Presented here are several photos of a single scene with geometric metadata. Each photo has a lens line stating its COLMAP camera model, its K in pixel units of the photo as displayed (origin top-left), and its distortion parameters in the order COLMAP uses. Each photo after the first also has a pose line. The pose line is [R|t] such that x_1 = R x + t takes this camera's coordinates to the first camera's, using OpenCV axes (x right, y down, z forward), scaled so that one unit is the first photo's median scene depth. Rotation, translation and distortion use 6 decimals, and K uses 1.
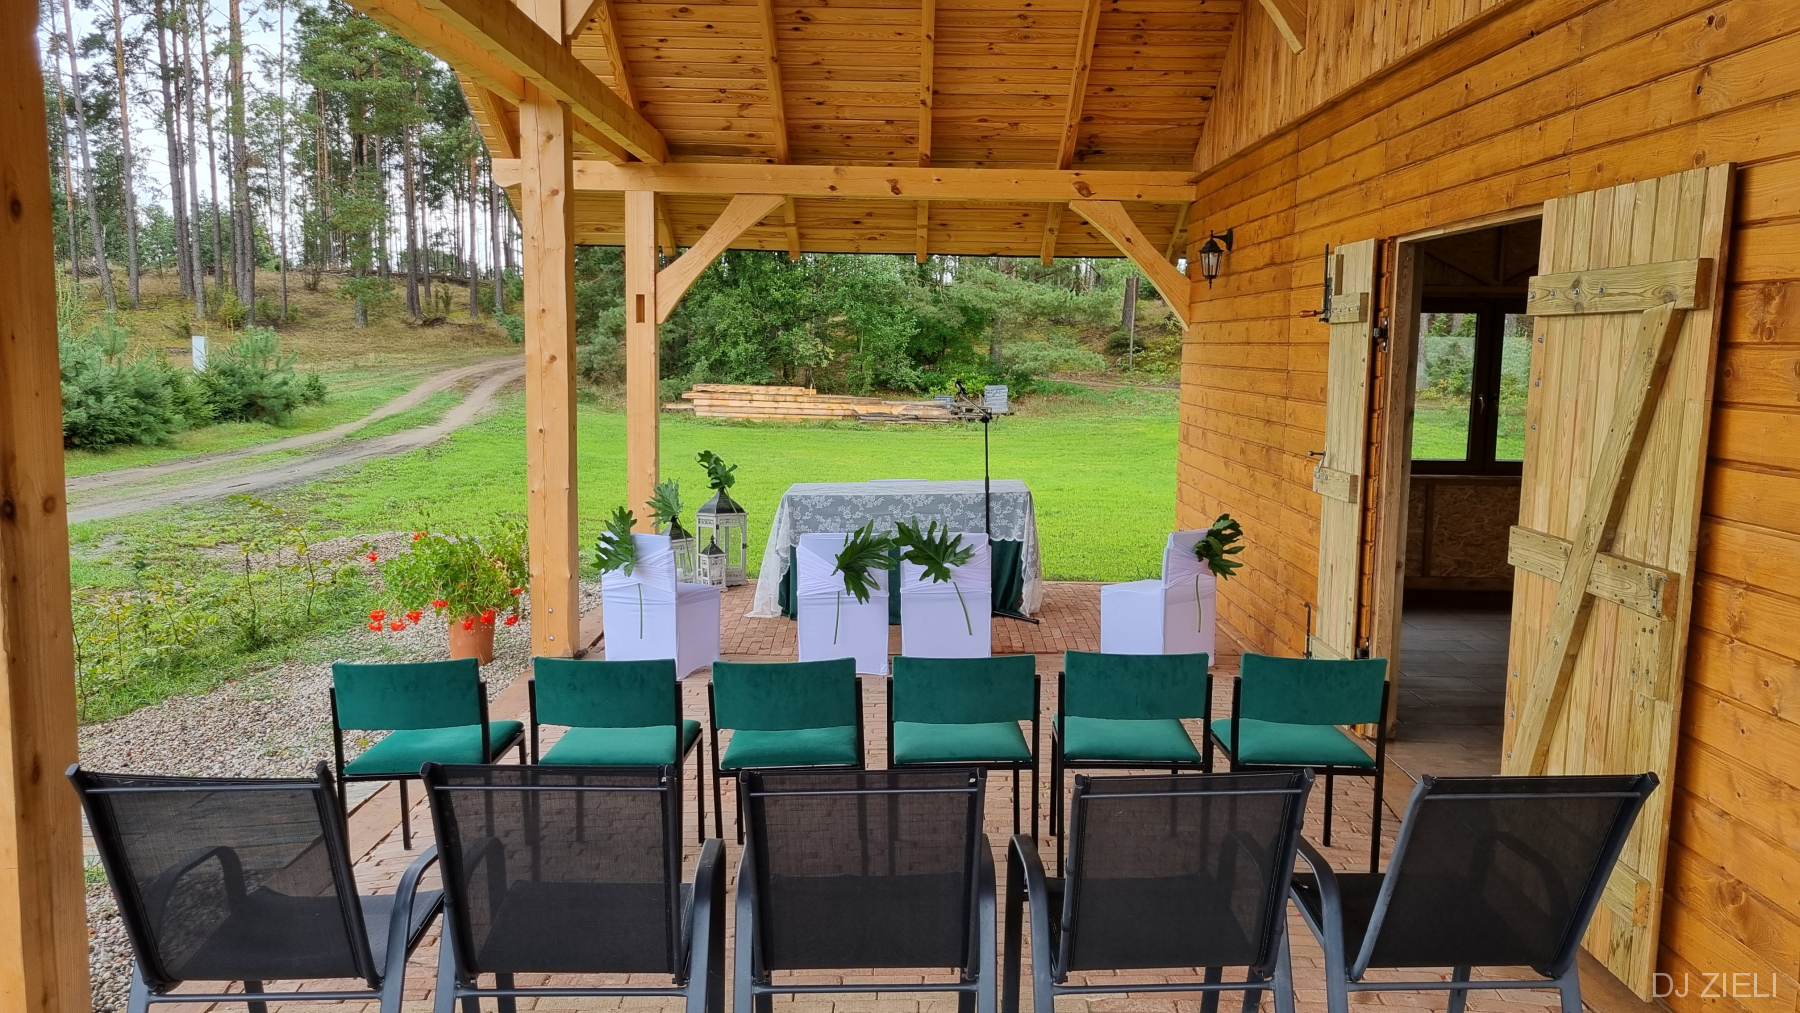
lens RADIAL K [[1348.5, 0, 894.2], [0, 1348.5, 515.7], [0, 0, 1]] dist [0.053918, -0.033334]
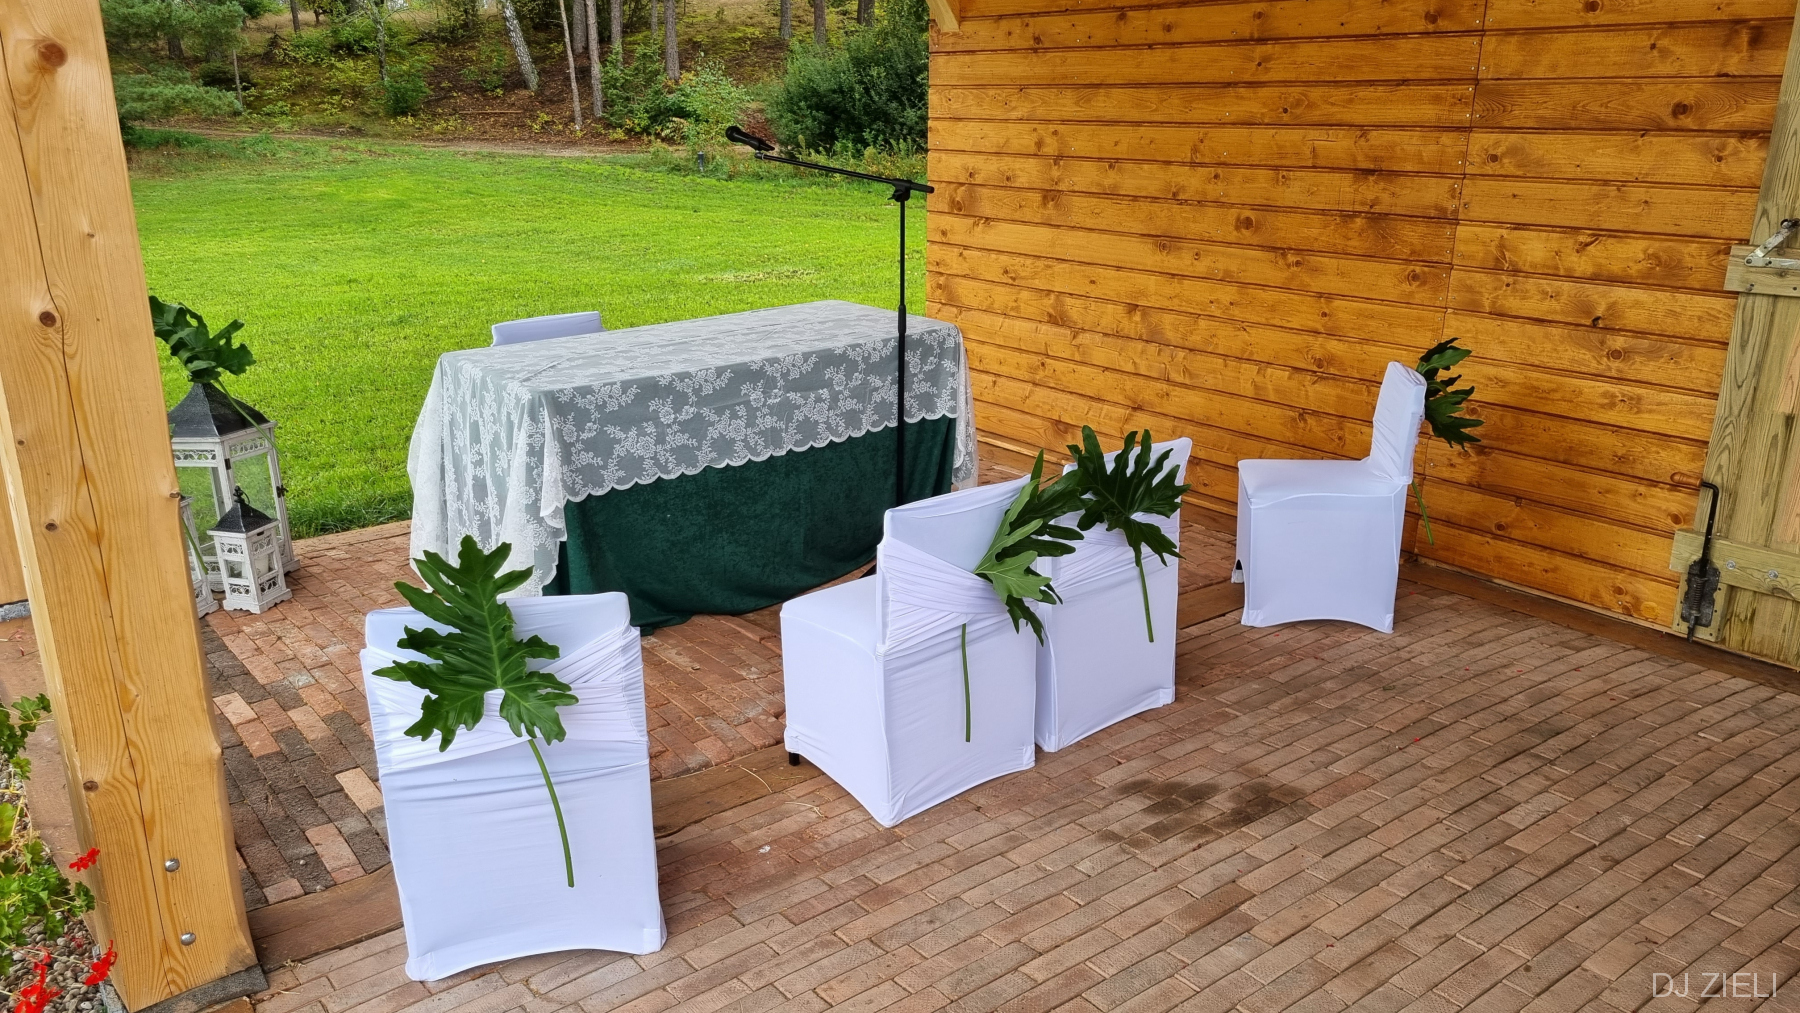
lens RADIAL K [[1348.5, 0, 863.6], [0, 1348.5, 531.0], [0, 0, 1]] dist [0.053918, -0.033334]
pose [[0.797724, -0.196289, 0.570182, -0.260270], [0.084586, 0.972614, 0.216488, -0.058715], [-0.597061, -0.124469, 0.792480, 0.576207]]
